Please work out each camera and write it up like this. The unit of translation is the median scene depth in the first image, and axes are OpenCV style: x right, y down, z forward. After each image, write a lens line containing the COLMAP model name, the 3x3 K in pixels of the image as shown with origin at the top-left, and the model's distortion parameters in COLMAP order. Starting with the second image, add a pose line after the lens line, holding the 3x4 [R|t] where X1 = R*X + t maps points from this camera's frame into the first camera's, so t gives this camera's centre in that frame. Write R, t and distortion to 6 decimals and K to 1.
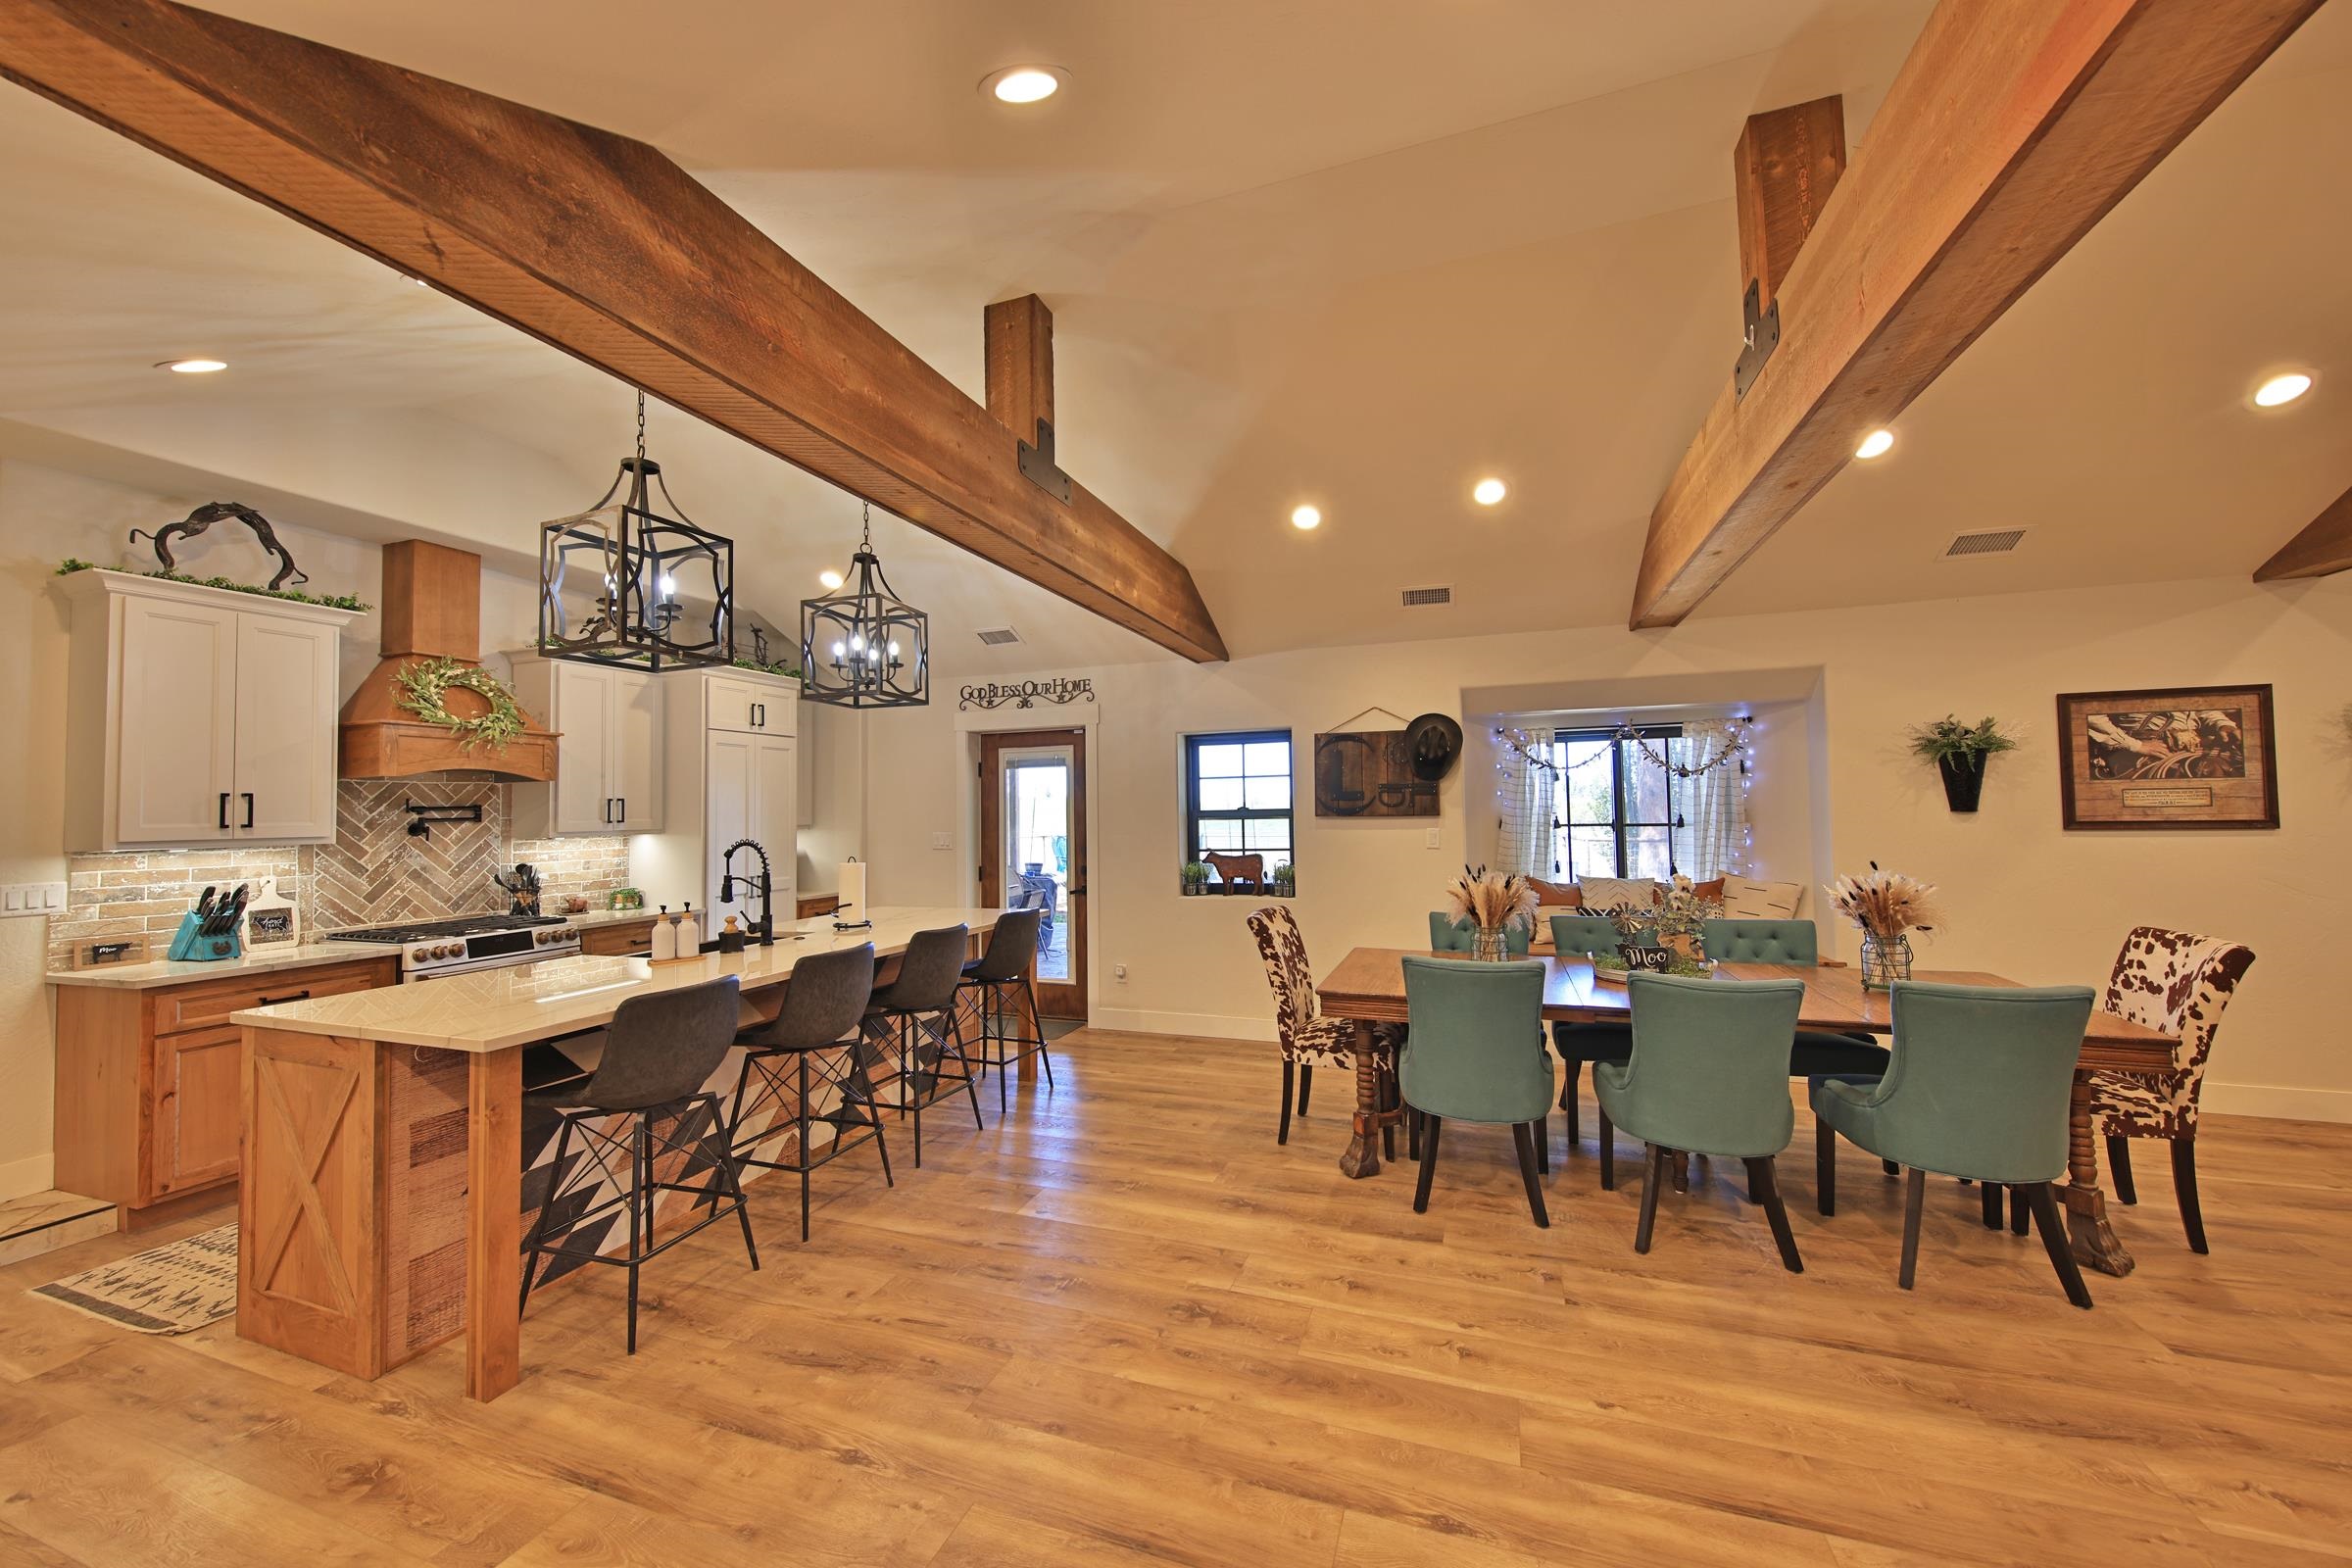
lens RADIAL K [[858.2, 0, 1181.0], [0, 858.2, 789.7], [0, 0, 1]] dist [0.000786, -0.001018]
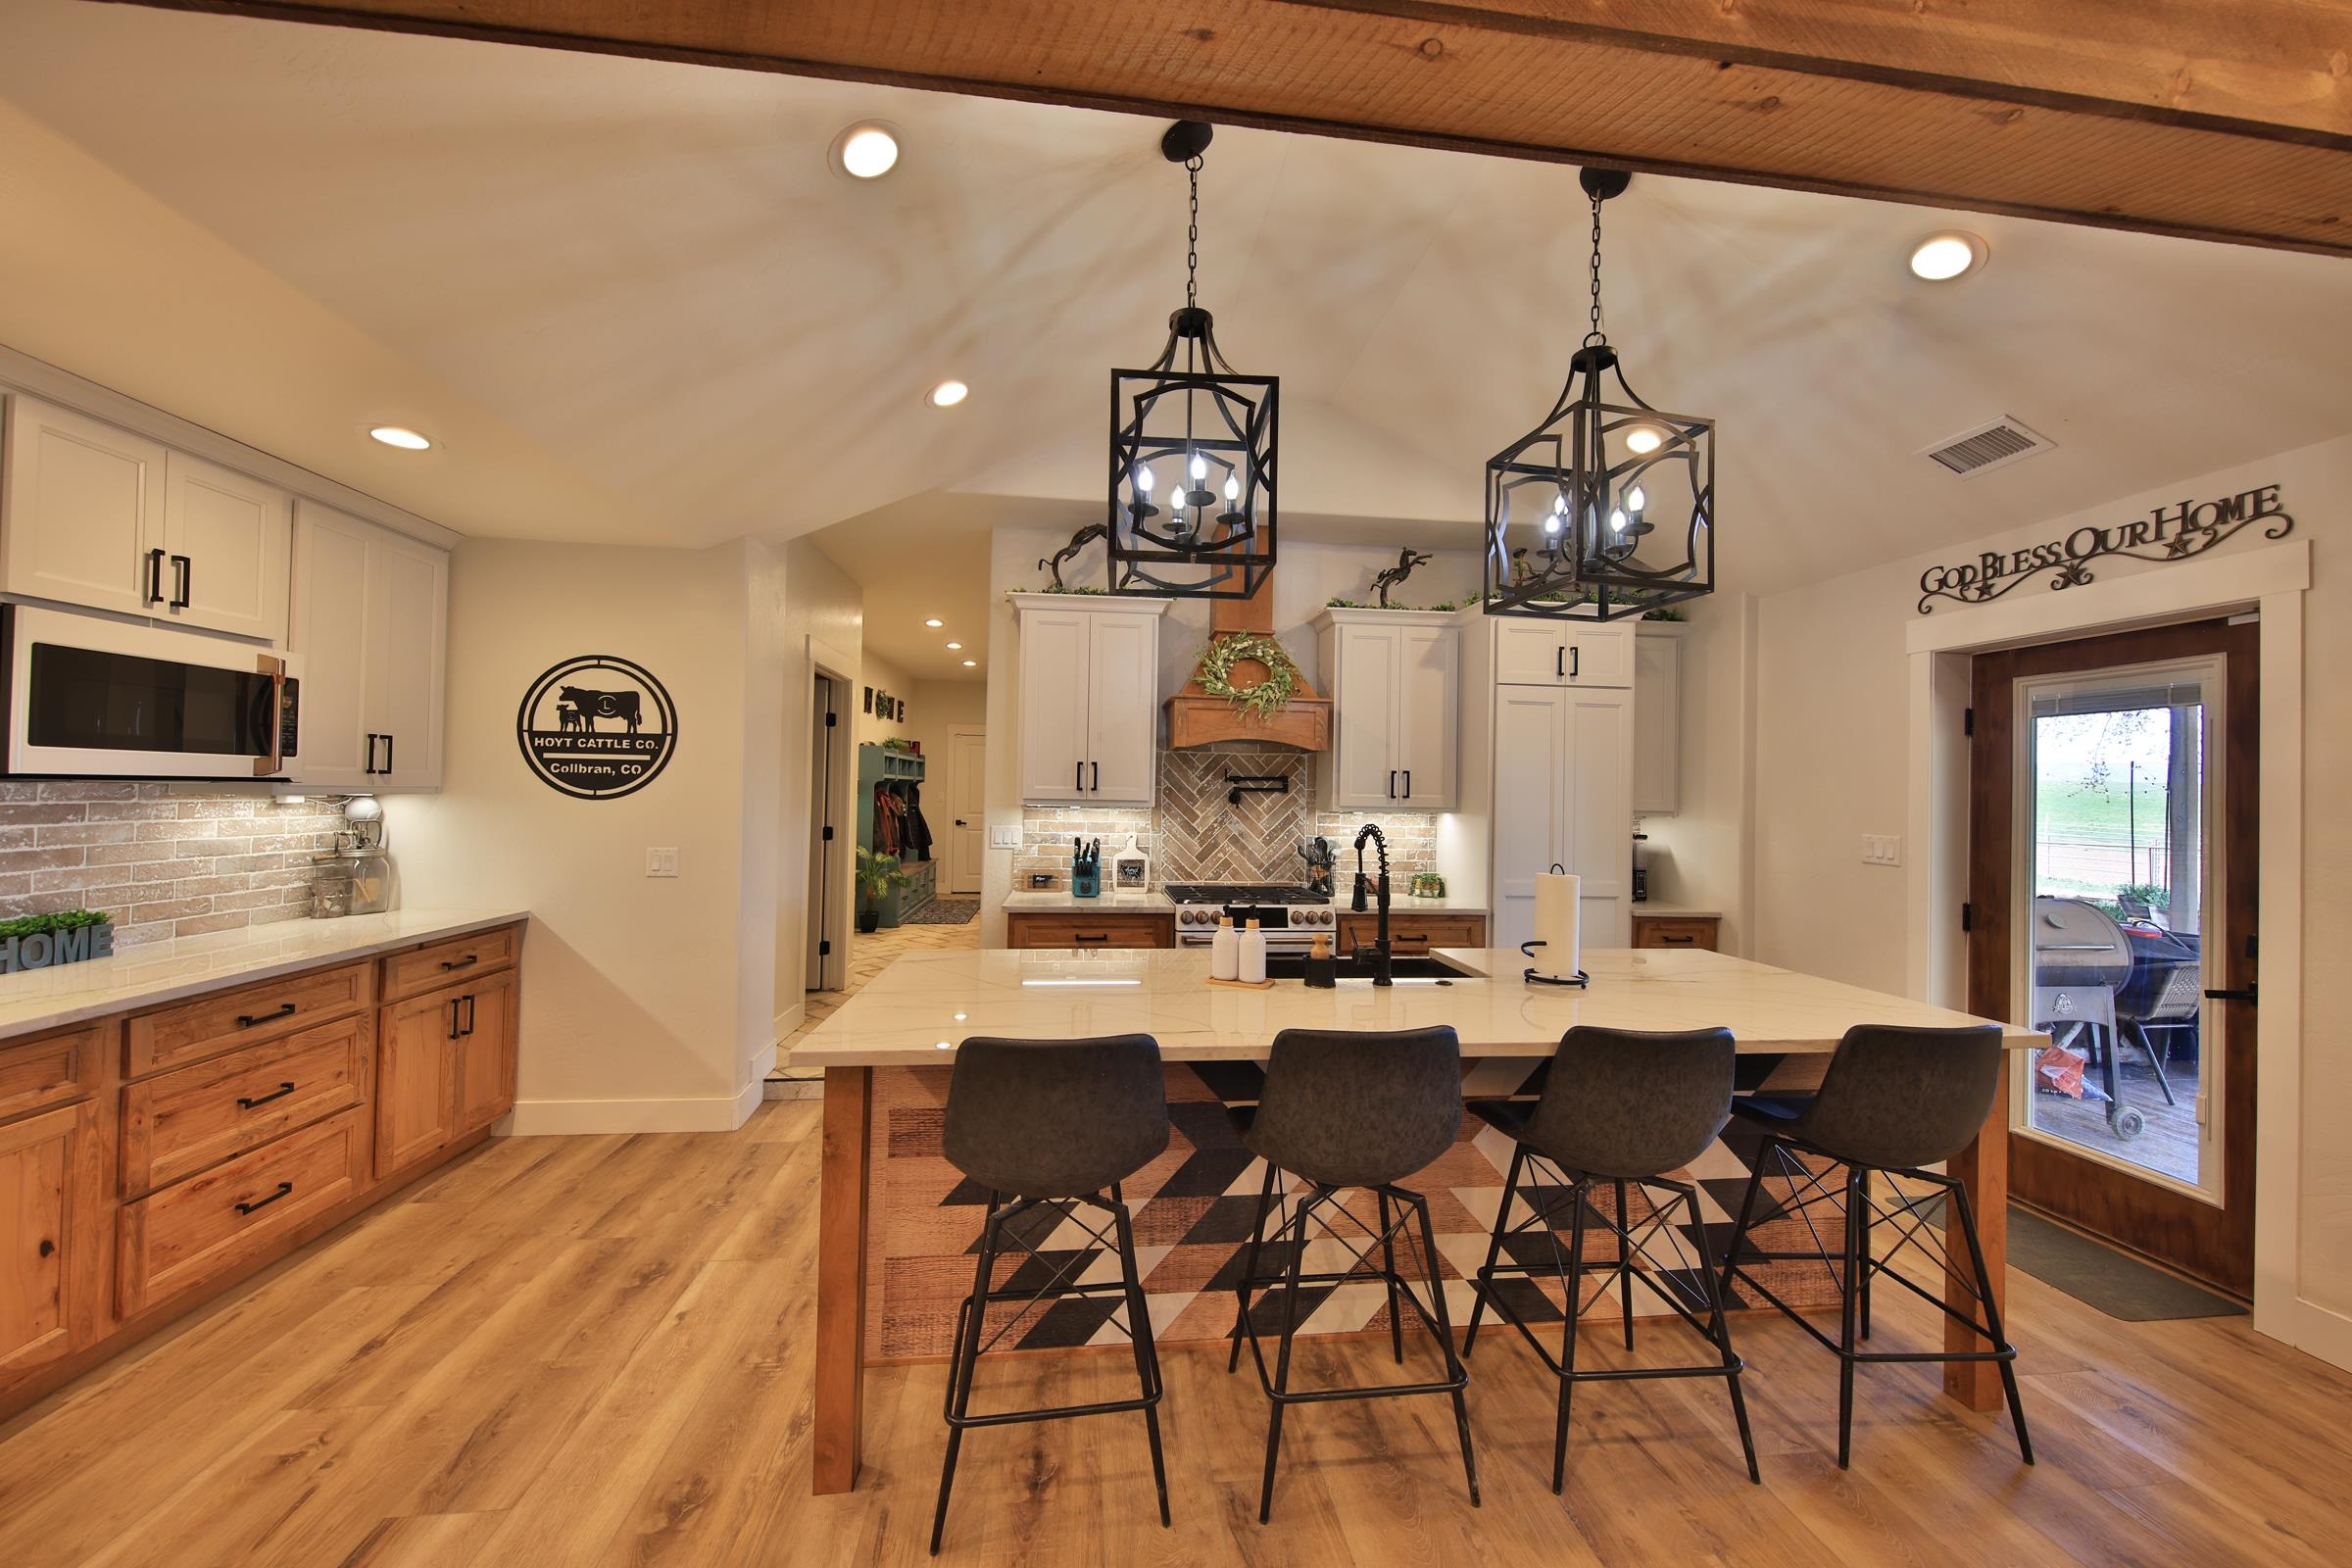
lens RADIAL K [[858.2, 0, 1174.8], [0, 858.2, 779.6], [0, 0, 1]] dist [0.000786, -0.001018]
pose [[0.448285, 0.011399, -0.893818, 0.031374], [-0.003736, 0.999934, 0.010878, 0.012493], [0.893883, -0.001537, 0.448298, 0.454476]]
